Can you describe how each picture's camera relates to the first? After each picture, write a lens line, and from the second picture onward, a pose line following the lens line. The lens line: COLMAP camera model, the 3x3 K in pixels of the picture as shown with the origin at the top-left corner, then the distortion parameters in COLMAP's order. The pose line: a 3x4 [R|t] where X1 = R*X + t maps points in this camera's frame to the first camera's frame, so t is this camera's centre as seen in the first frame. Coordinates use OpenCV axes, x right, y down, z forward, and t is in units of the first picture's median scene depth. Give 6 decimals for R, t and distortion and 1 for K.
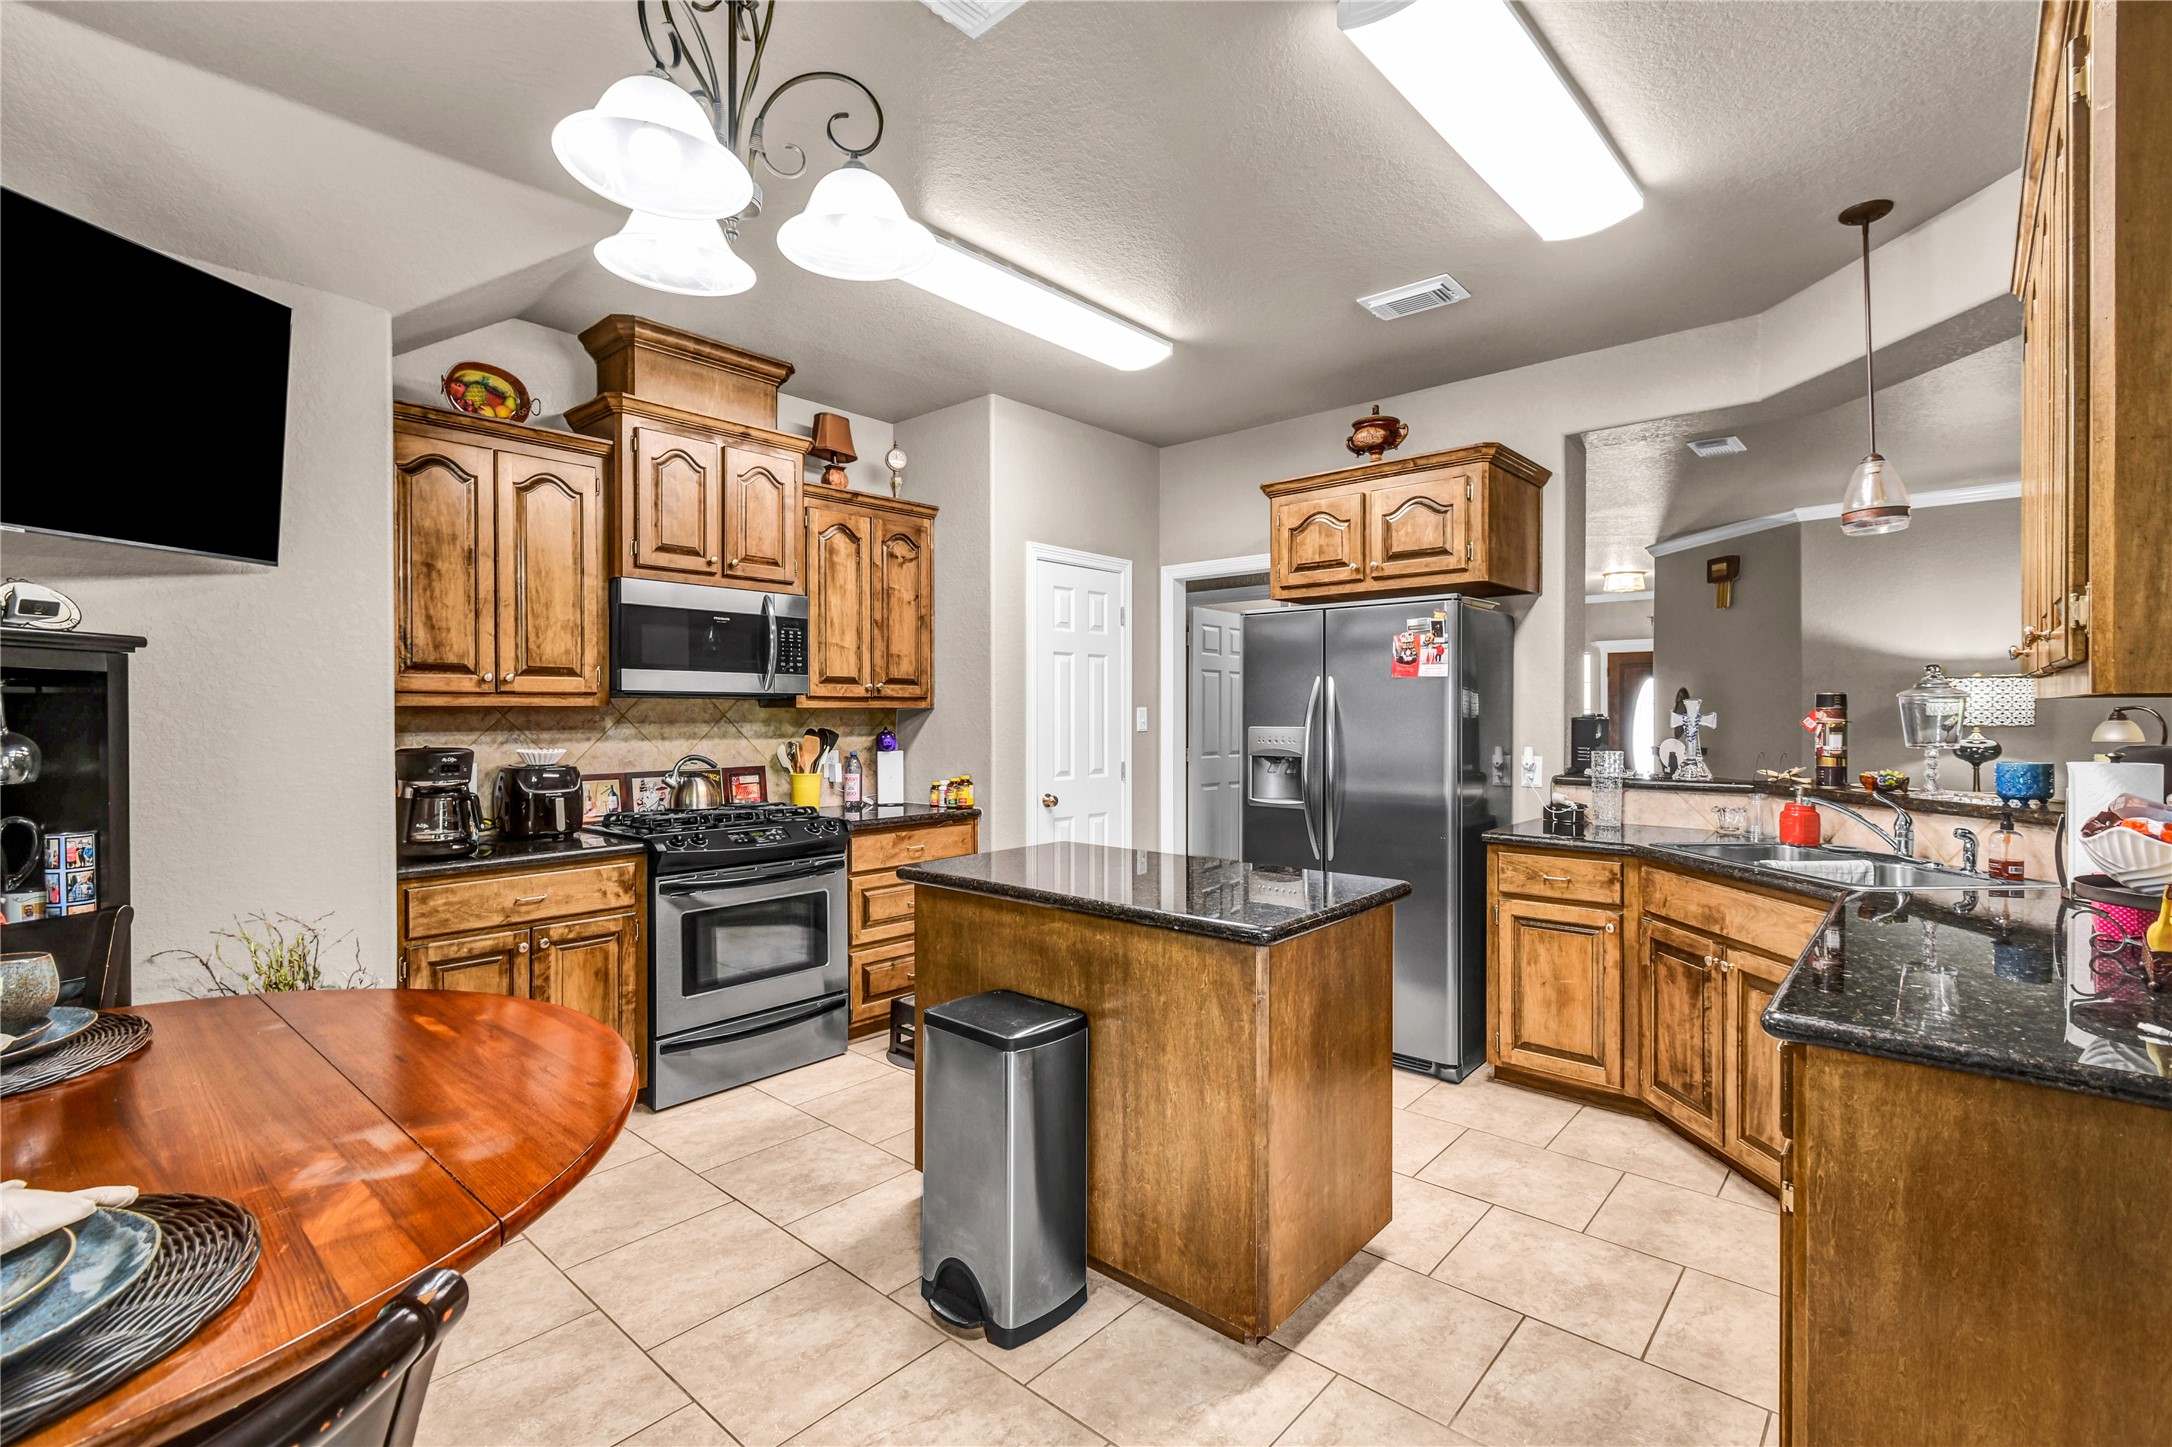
lens RADIAL K [[947.8, 0, 1086.0], [0, 947.8, 723.5], [0, 0, 1]] dist [0.002104, 0.000578]
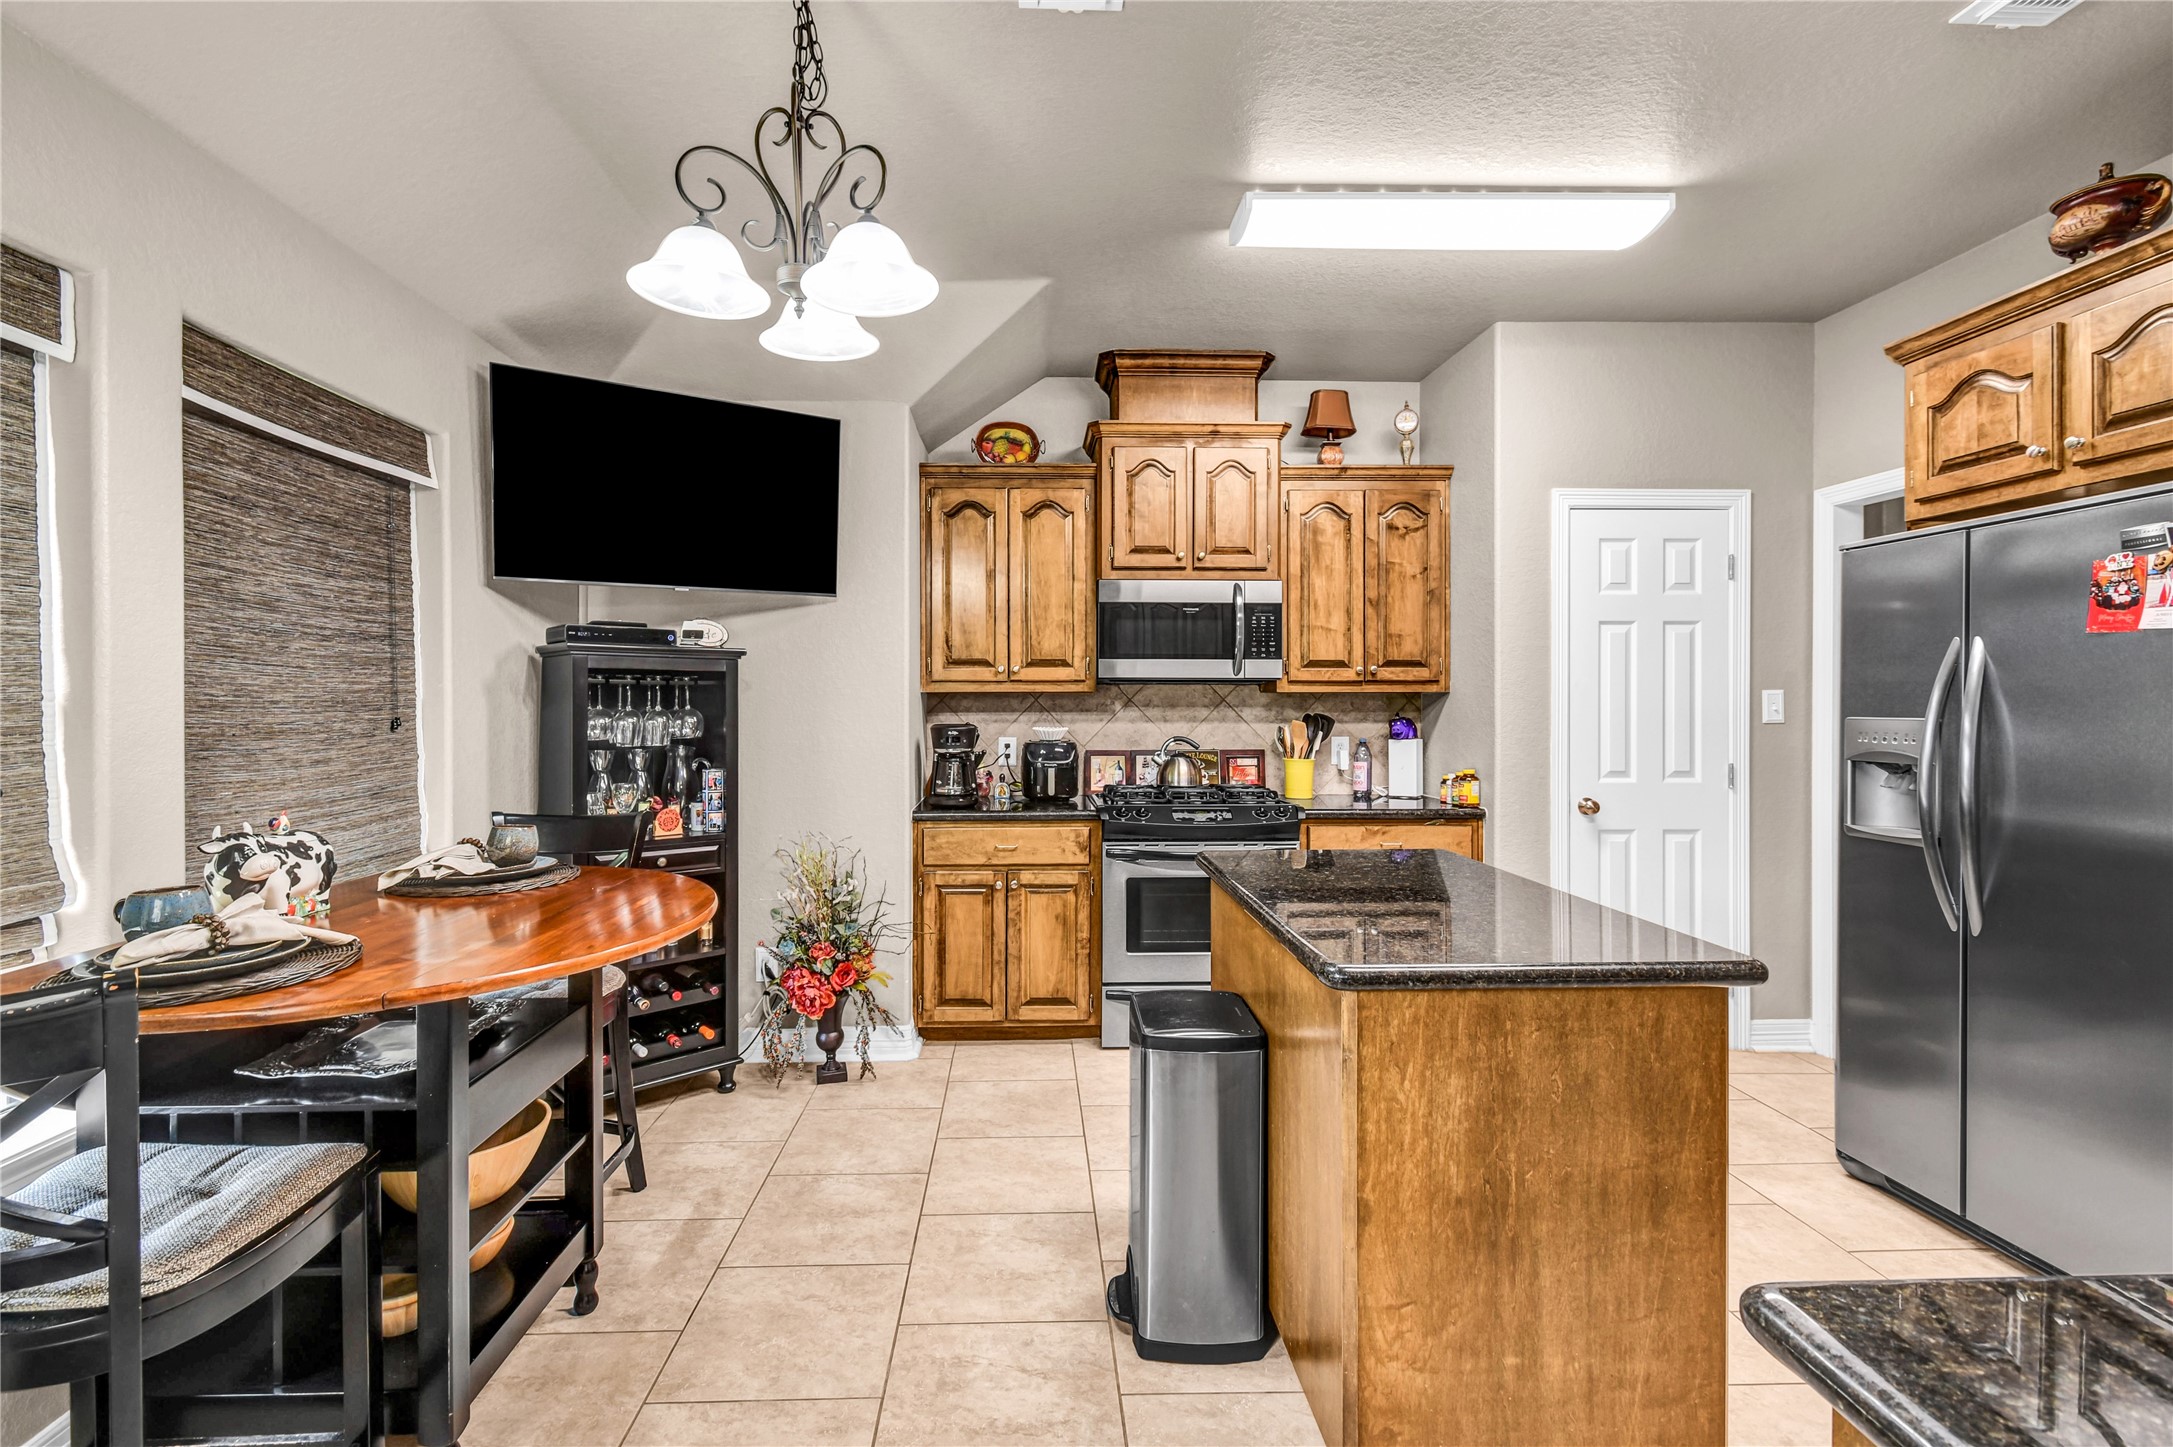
lens RADIAL K [[983.7, 0, 1106.0], [0, 983.7, 709.4], [0, 0, 1]] dist [0.001356, 0.001413]
pose [[0.696024, 0.006809, -0.717986, 0.329602], [-0.008390, 0.999964, 0.001351, 0.001556], [0.717970, 0.005084, 0.696056, 0.151213]]
